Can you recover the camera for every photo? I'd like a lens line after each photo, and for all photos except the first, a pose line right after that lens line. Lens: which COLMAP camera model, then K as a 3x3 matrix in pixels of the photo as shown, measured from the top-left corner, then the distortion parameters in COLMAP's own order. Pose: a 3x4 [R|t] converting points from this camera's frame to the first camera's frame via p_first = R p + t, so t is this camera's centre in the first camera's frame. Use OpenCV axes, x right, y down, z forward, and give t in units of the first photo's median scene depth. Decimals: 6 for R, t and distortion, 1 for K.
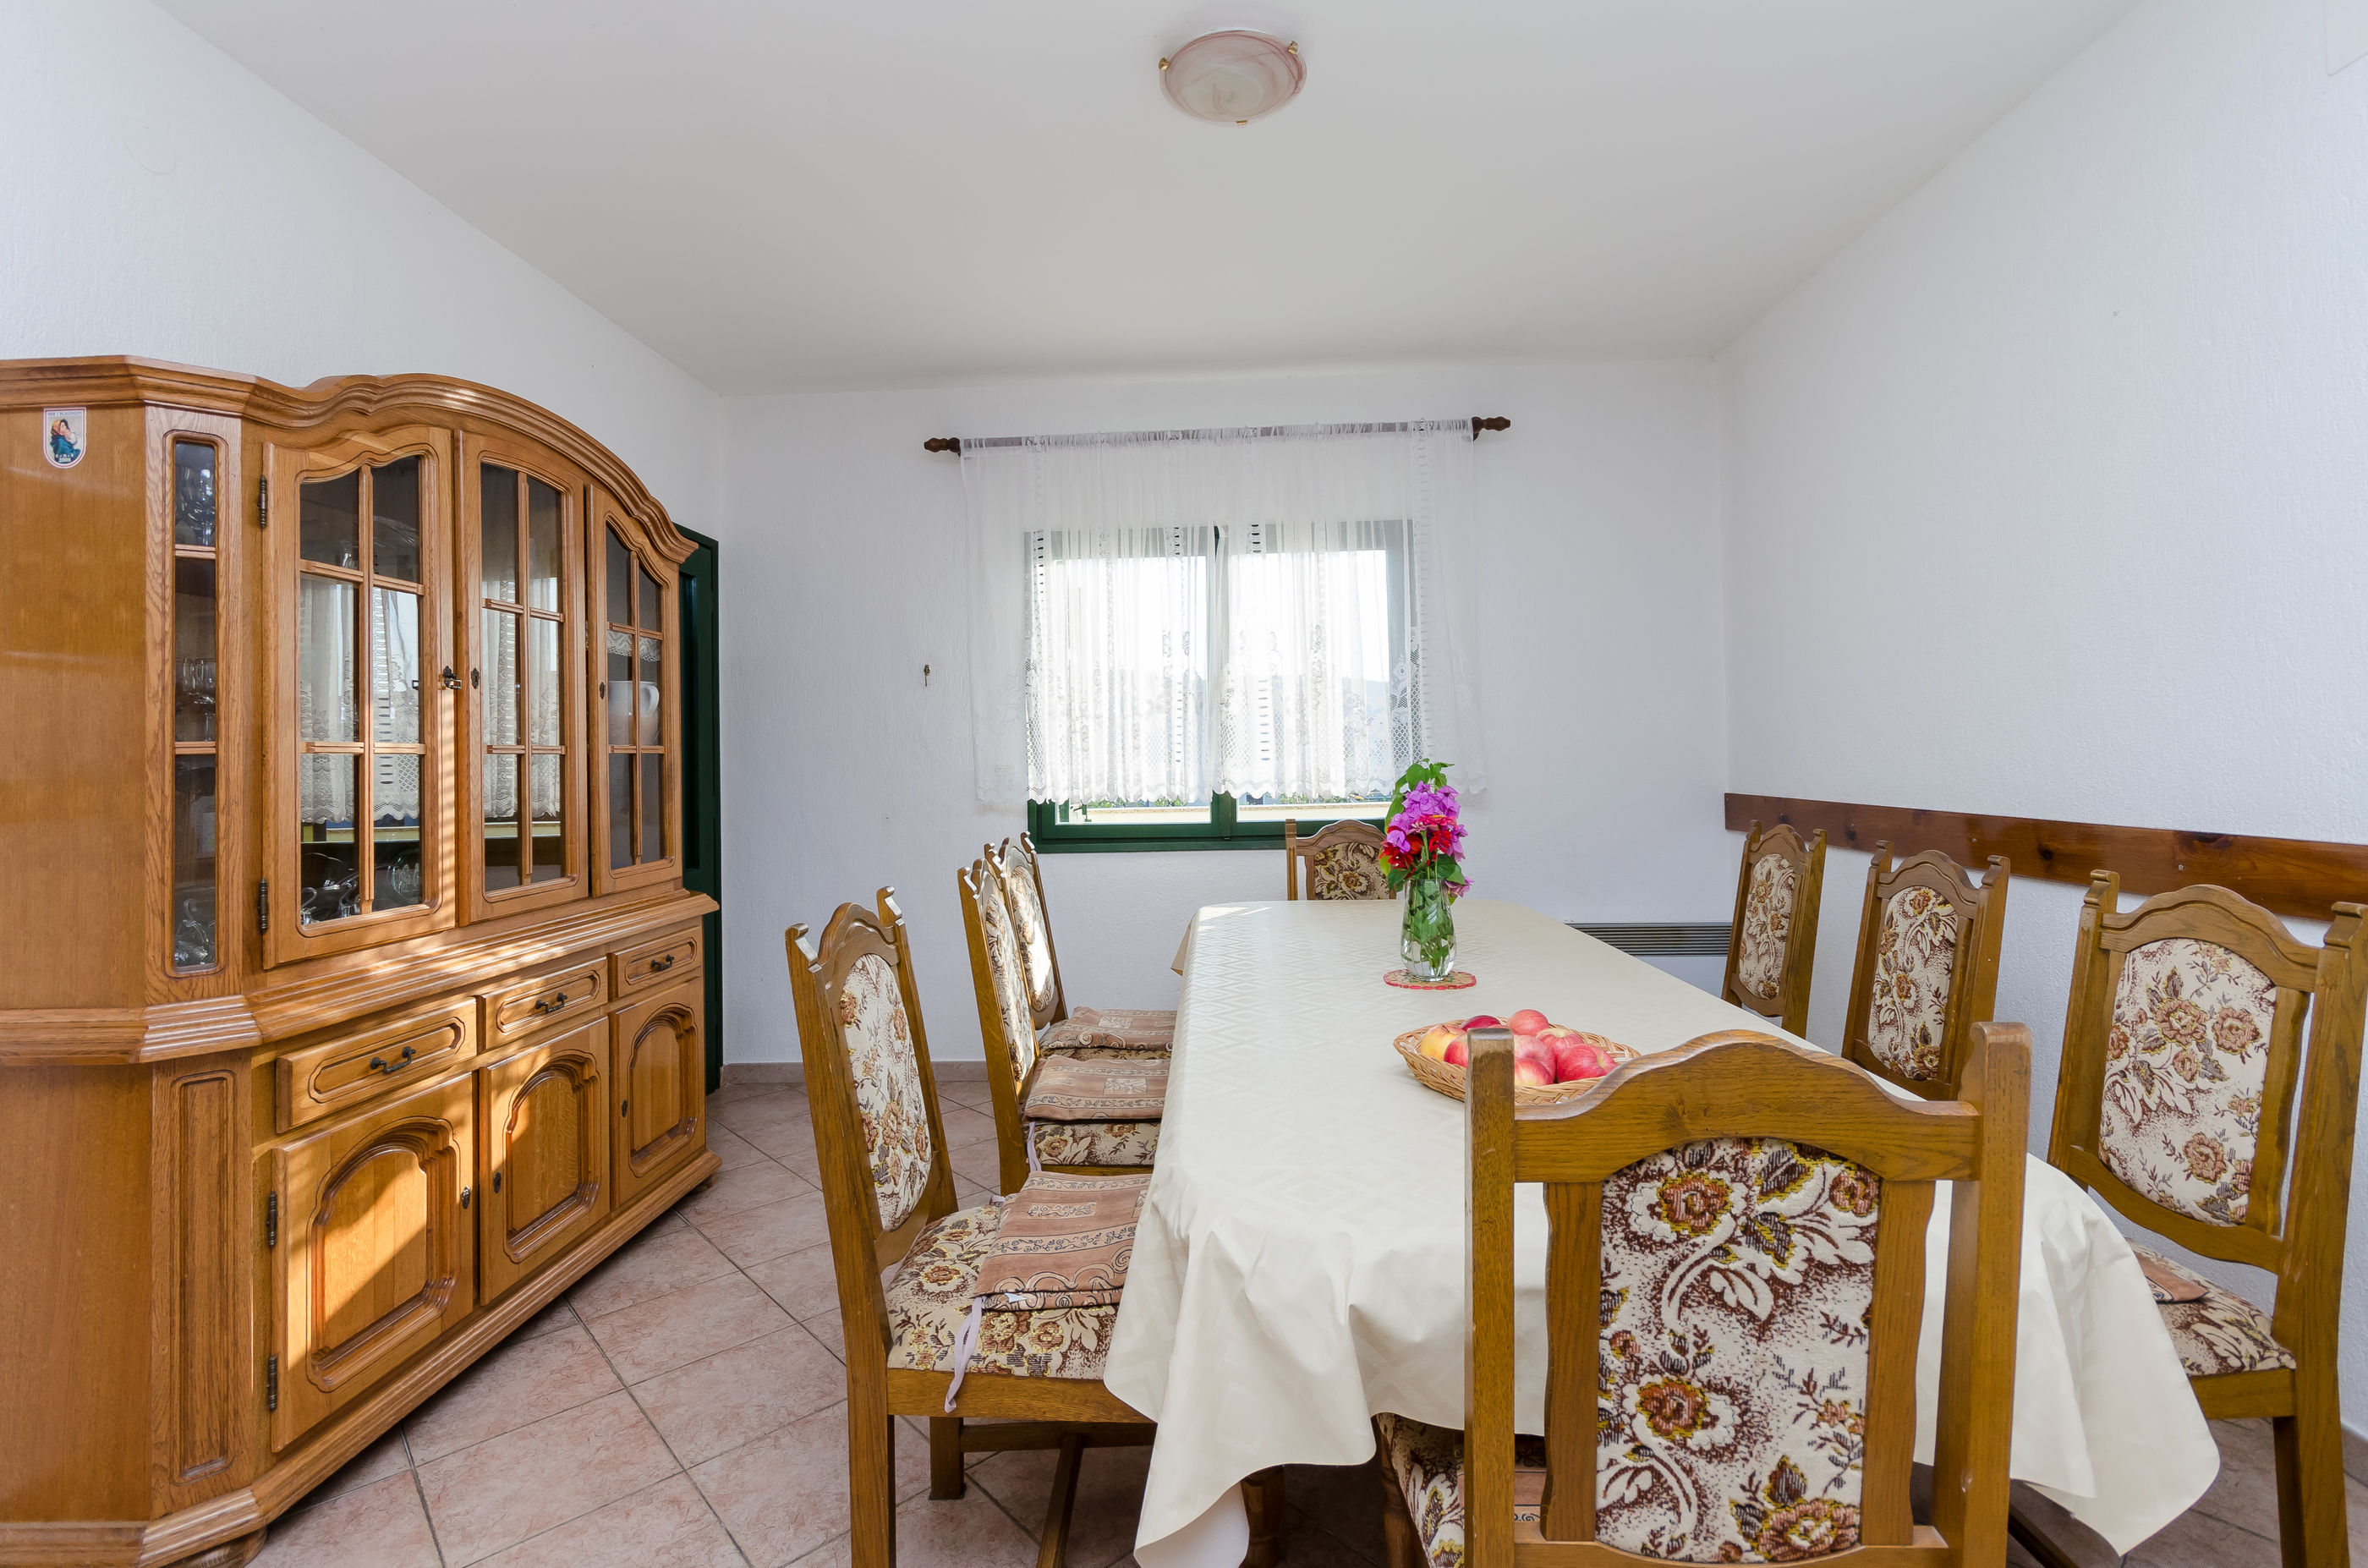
lens RADIAL K [[1067.2, 0, 1139.8], [0, 1067.2, 727.6], [0, 0, 1]] dist [0.005473, -0.000264]
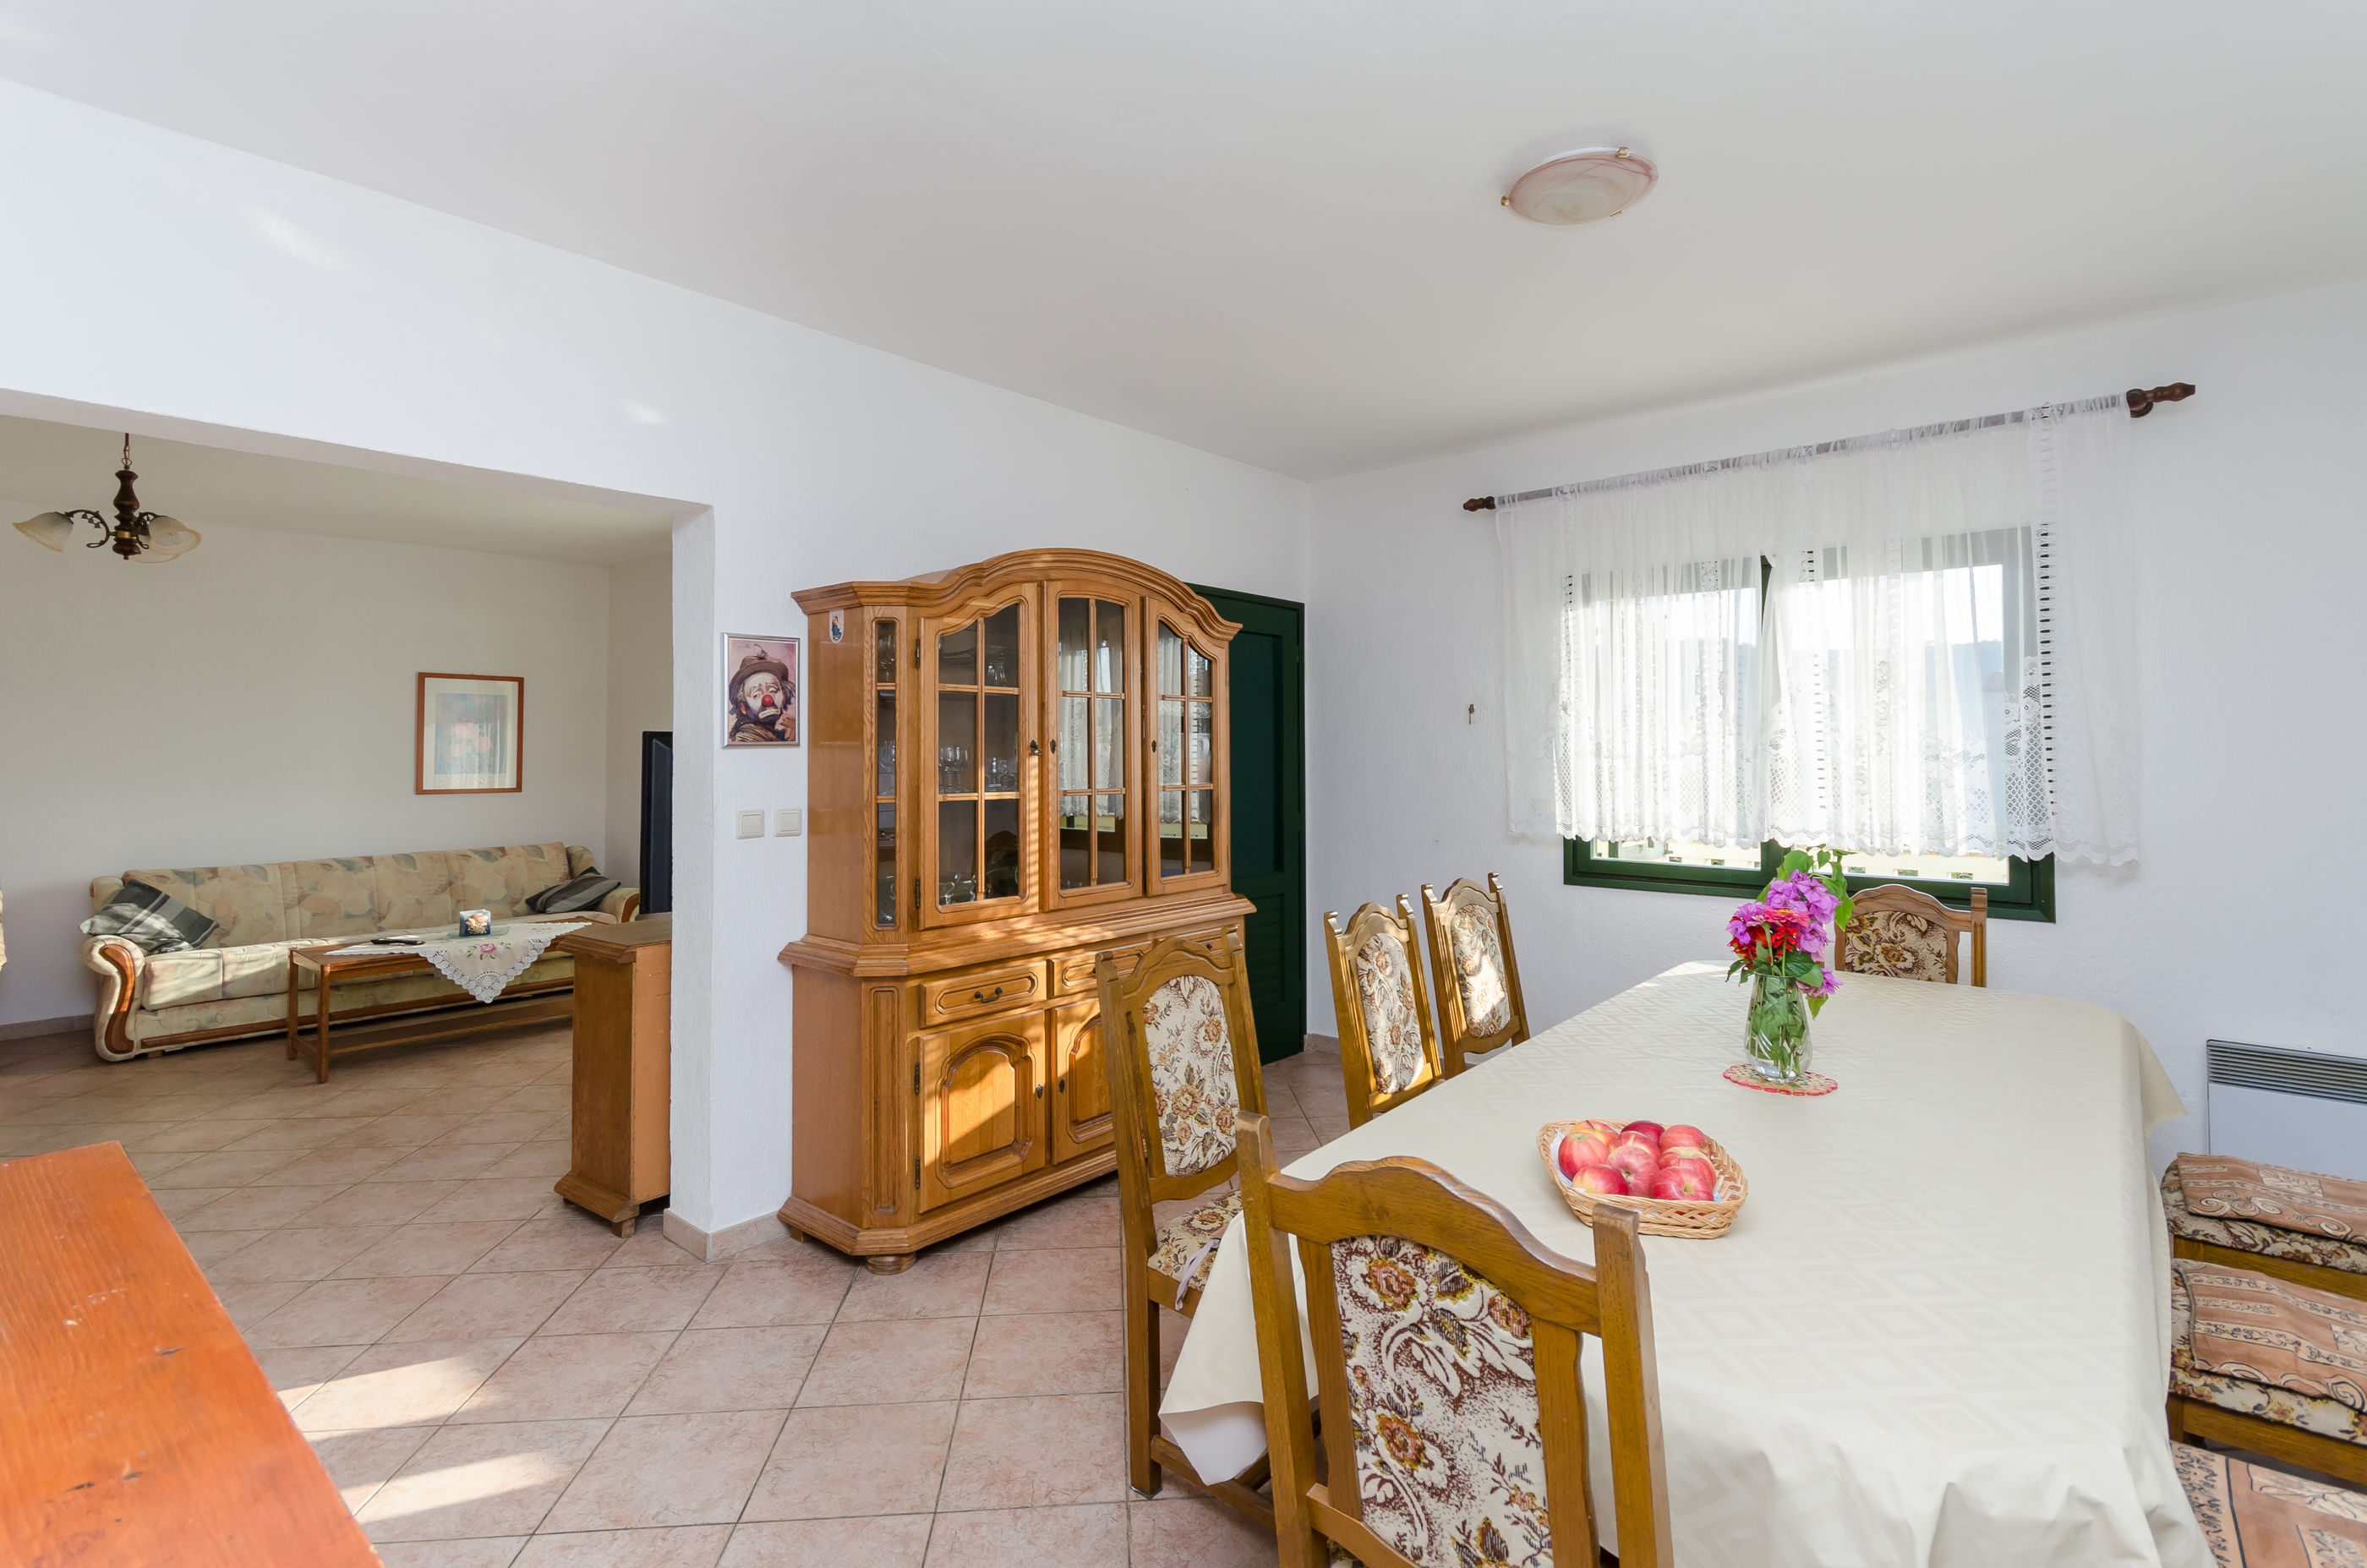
lens RADIAL K [[1042.2, 0, 1214.9], [0, 1042.2, 738.5], [0, 0, 1]] dist [0.002676, 0.000788]
pose [[0.814884, 0.015563, -0.579415, 0.462268], [-0.003439, 0.999752, 0.022016, -0.103345], [0.579614, -0.015948, 0.814735, -0.058409]]
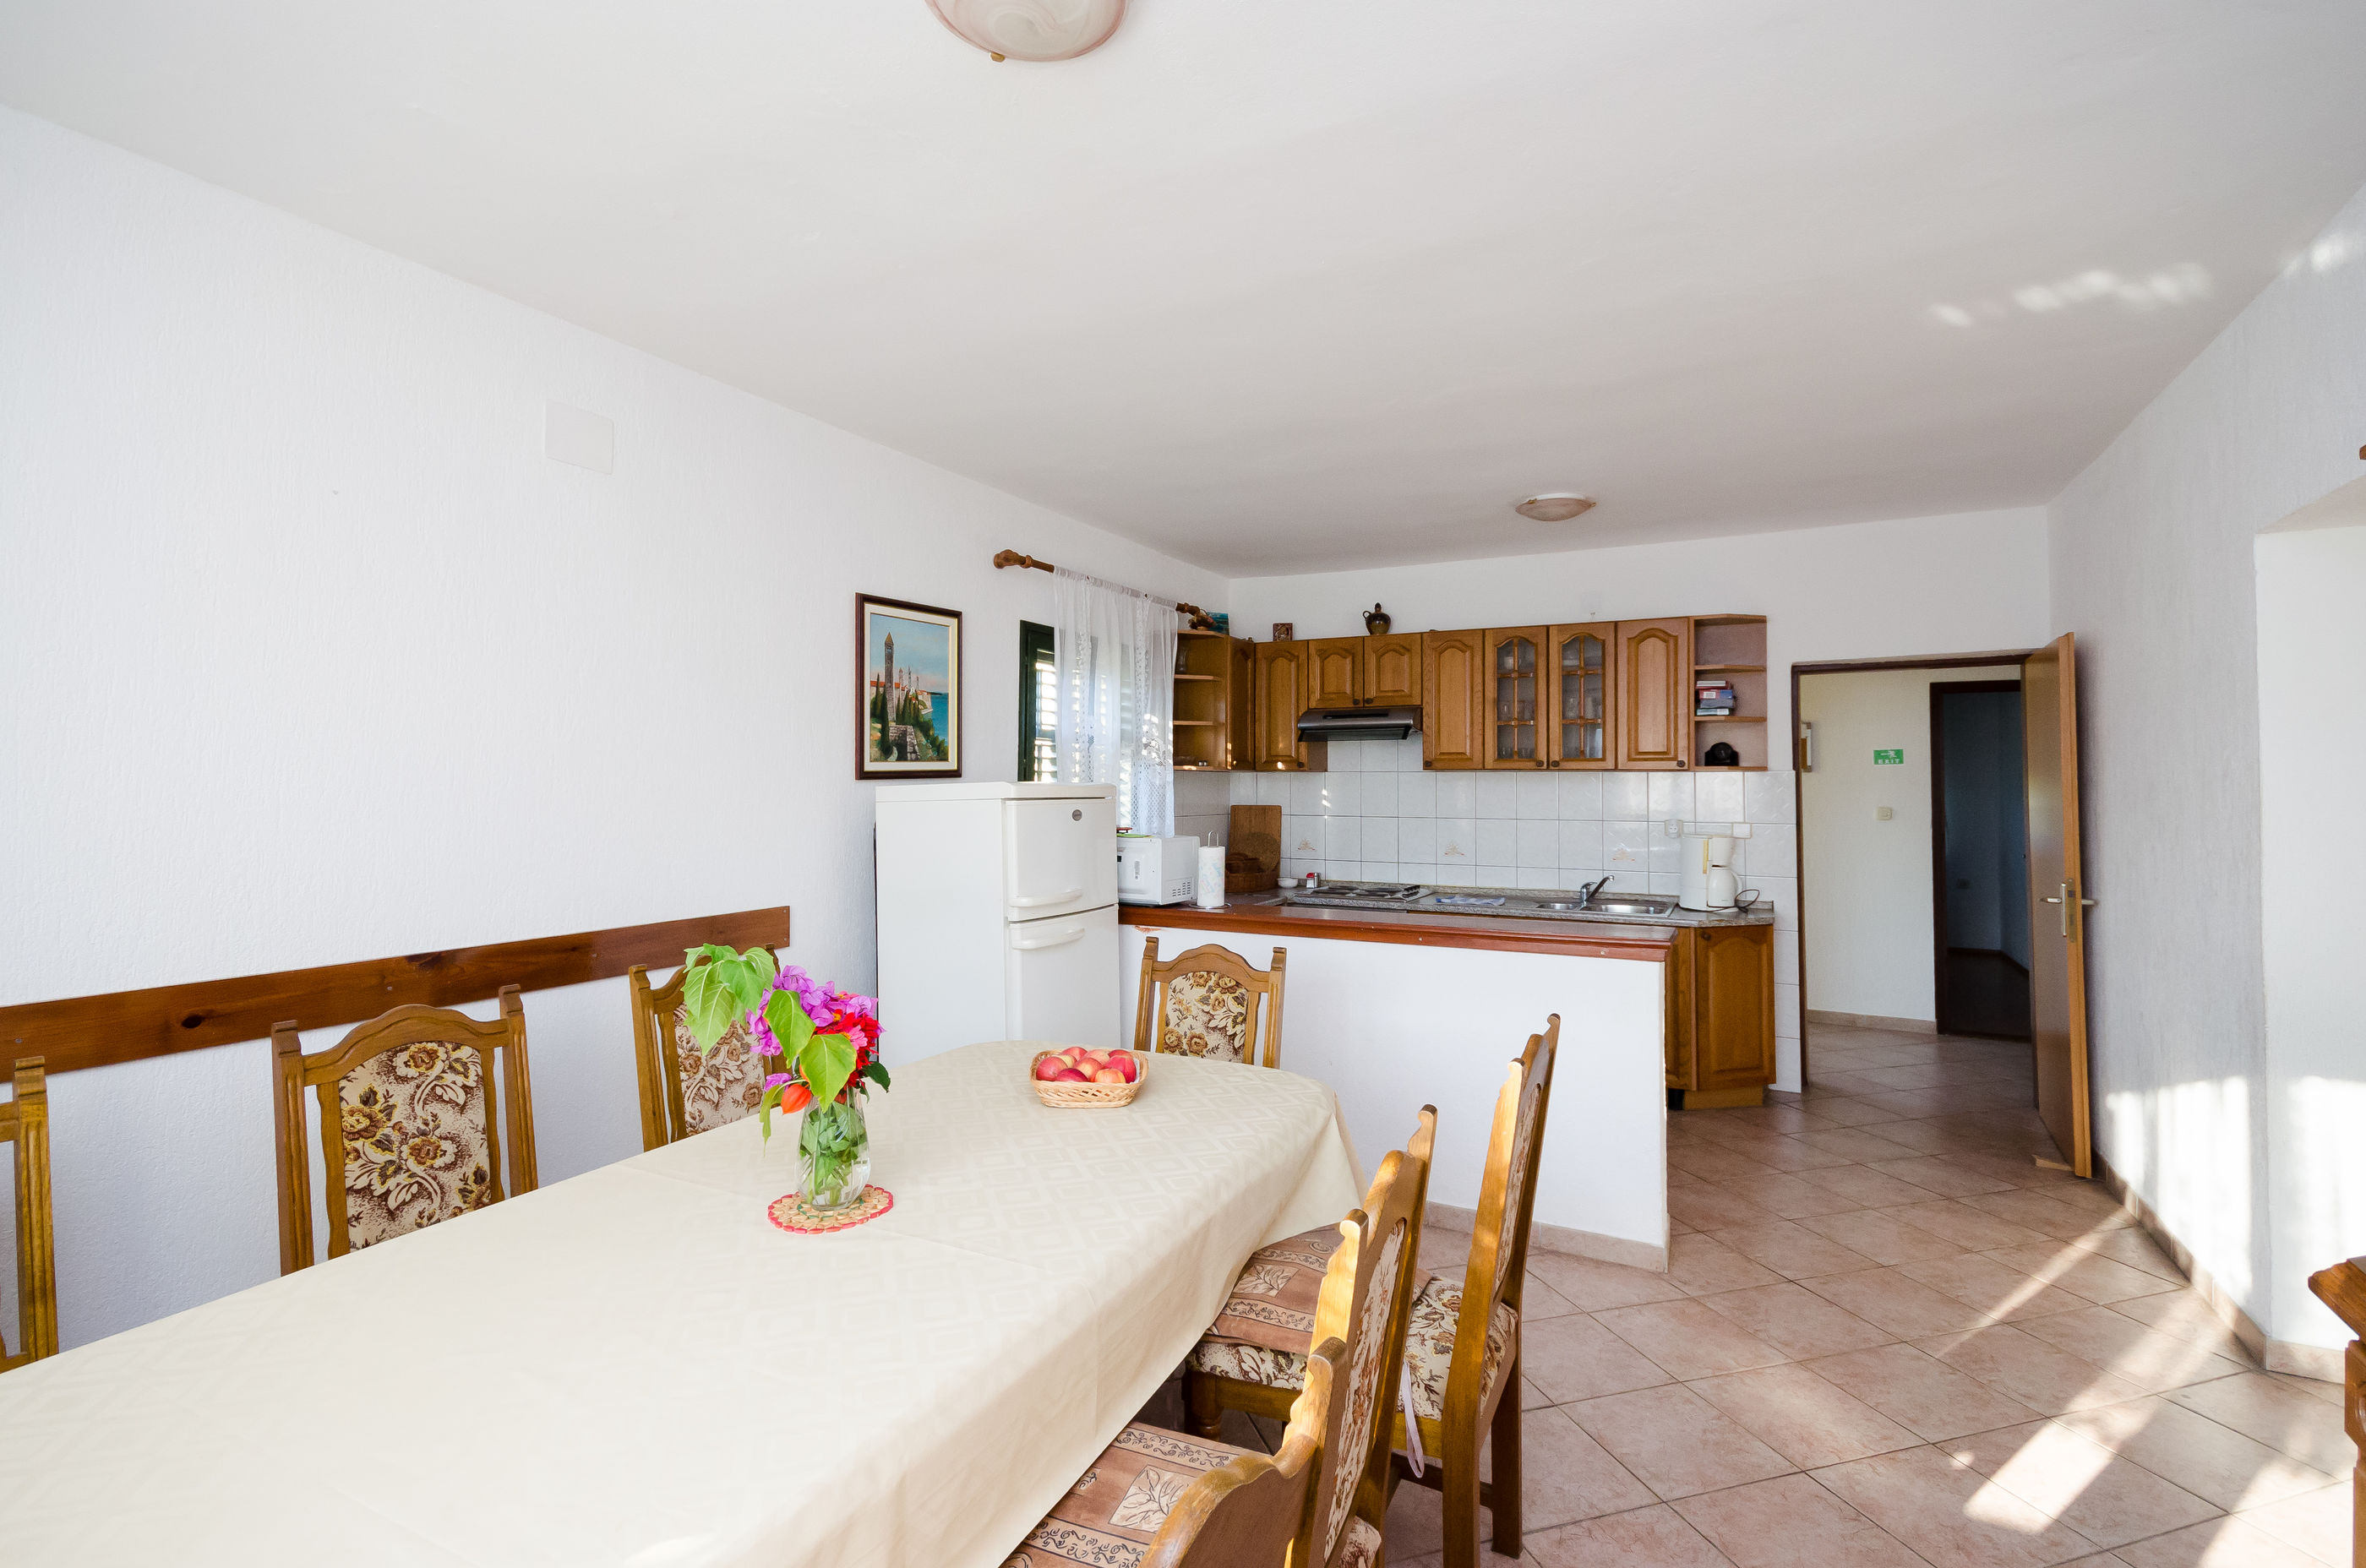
lens RADIAL K [[1029.3, 0, 1176.8], [0, 1029.3, 757.9], [0, 0, 1]] dist [0.005236, -0.000042]
pose [[-0.905243, 0.032697, 0.423635, -0.373190], [0.009149, 0.998304, -0.057501, -0.061281], [-0.424796, -0.048176, -0.904006, 1.930182]]
